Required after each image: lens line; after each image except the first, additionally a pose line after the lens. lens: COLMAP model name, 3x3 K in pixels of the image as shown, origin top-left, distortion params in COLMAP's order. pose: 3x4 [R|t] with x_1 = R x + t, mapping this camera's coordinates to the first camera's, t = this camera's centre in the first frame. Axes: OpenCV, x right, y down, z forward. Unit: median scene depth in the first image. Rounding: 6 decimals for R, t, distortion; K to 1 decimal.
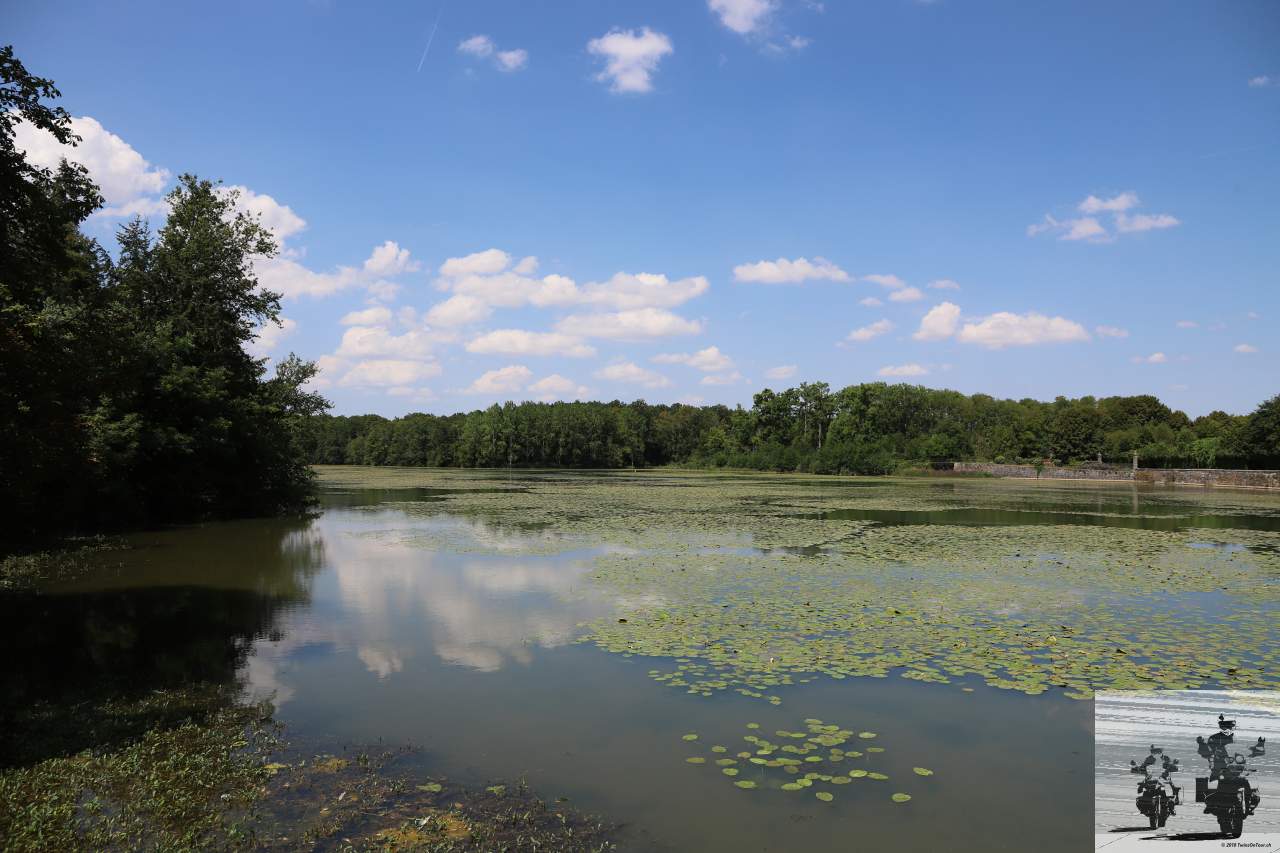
lens RADIAL K [[876.0, 0, 637.0], [0, 876.0, 421.8], [0, 0, 1]] dist [-0.128919, 0.078493]
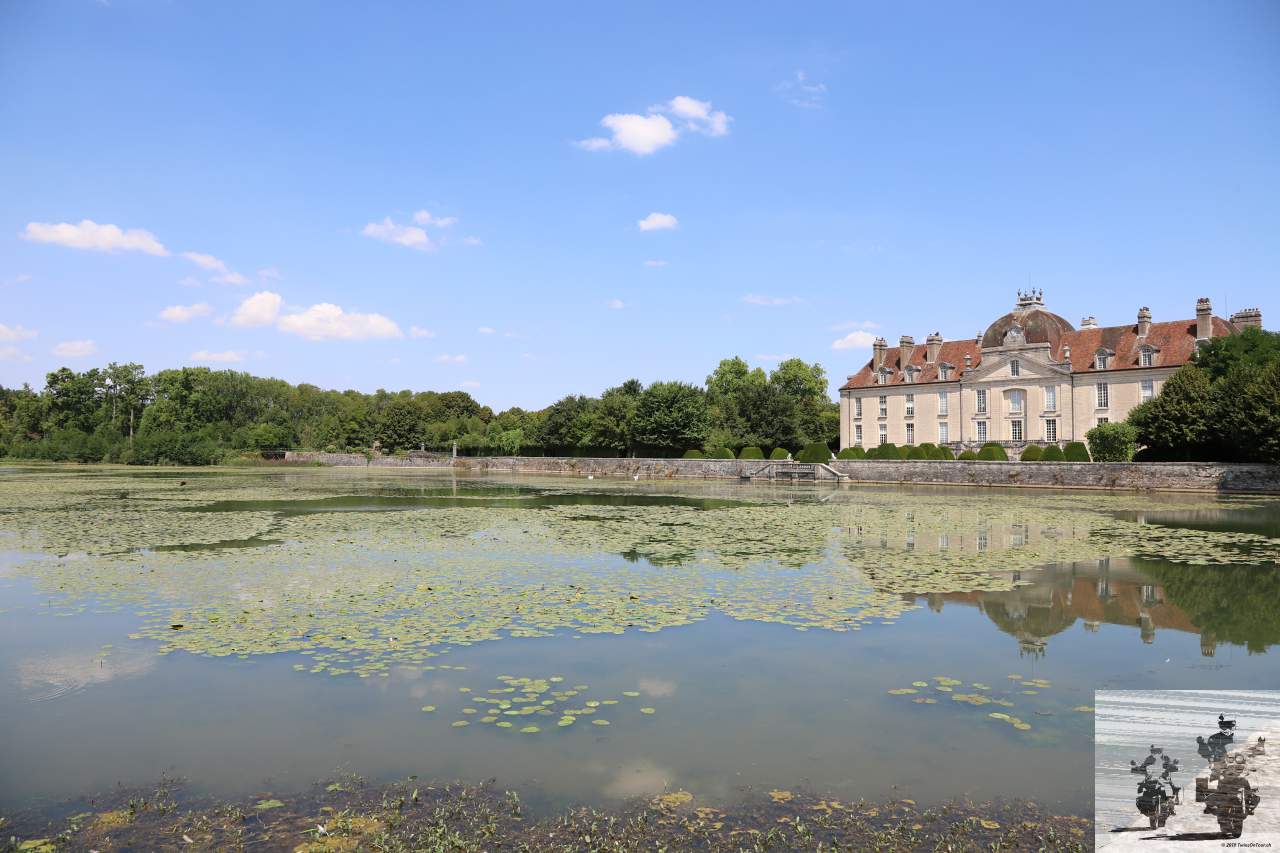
lens RADIAL K [[876.0, 0, 637.0], [0, 876.0, 421.8], [0, 0, 1]] dist [-0.128919, 0.078493]
pose [[0.720055, 0.015548, 0.693742, -0.022050], [-0.024262, 0.999702, 0.002778, 0.000016], [-0.693492, -0.018832, 0.720218, 0.002635]]
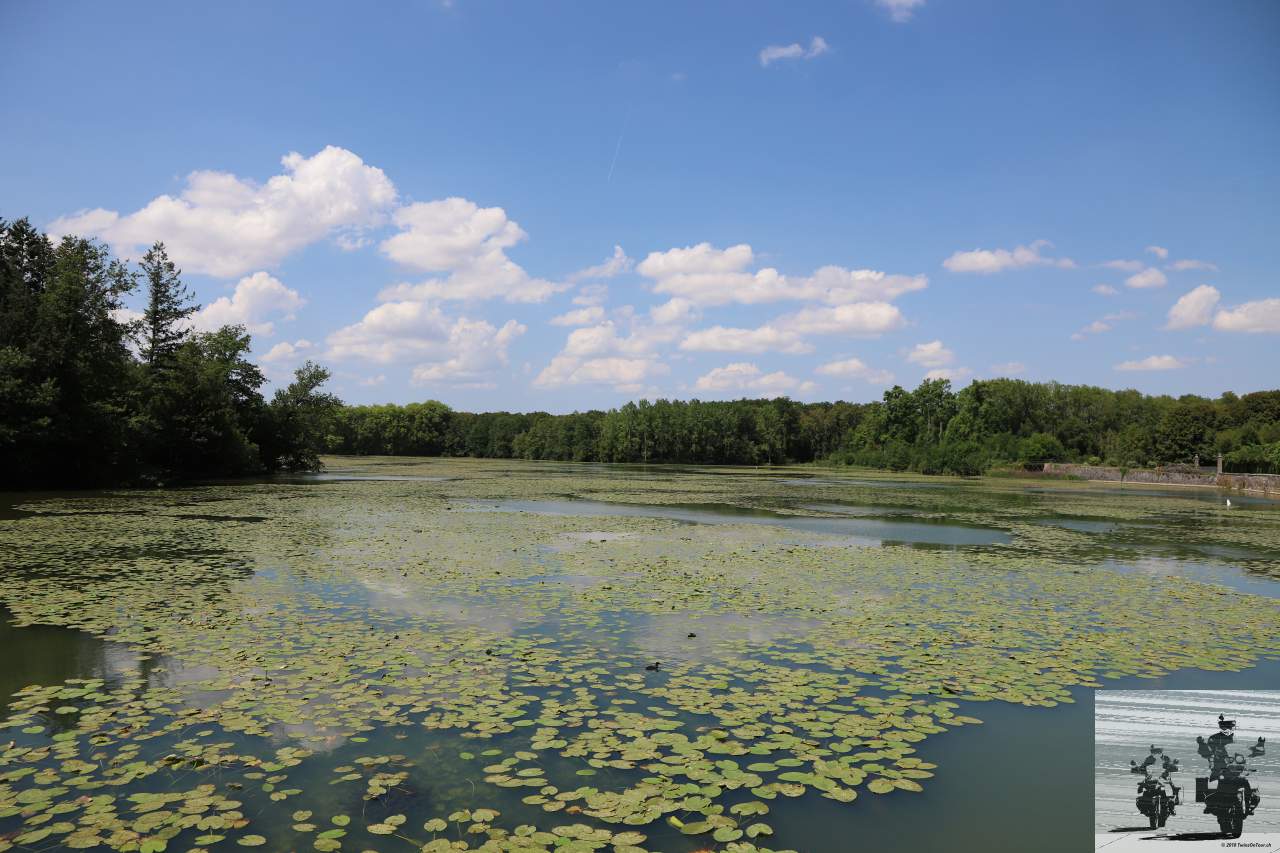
lens RADIAL K [[876.0, 0, 637.0], [0, 876.0, 421.8], [0, 0, 1]] dist [-0.128919, 0.078493]
pose [[0.967195, 0.002702, -0.254022, 0.132932], [-0.001784, 0.999991, 0.003843, -0.000676], [0.254030, -0.003263, 0.967191, -0.010805]]
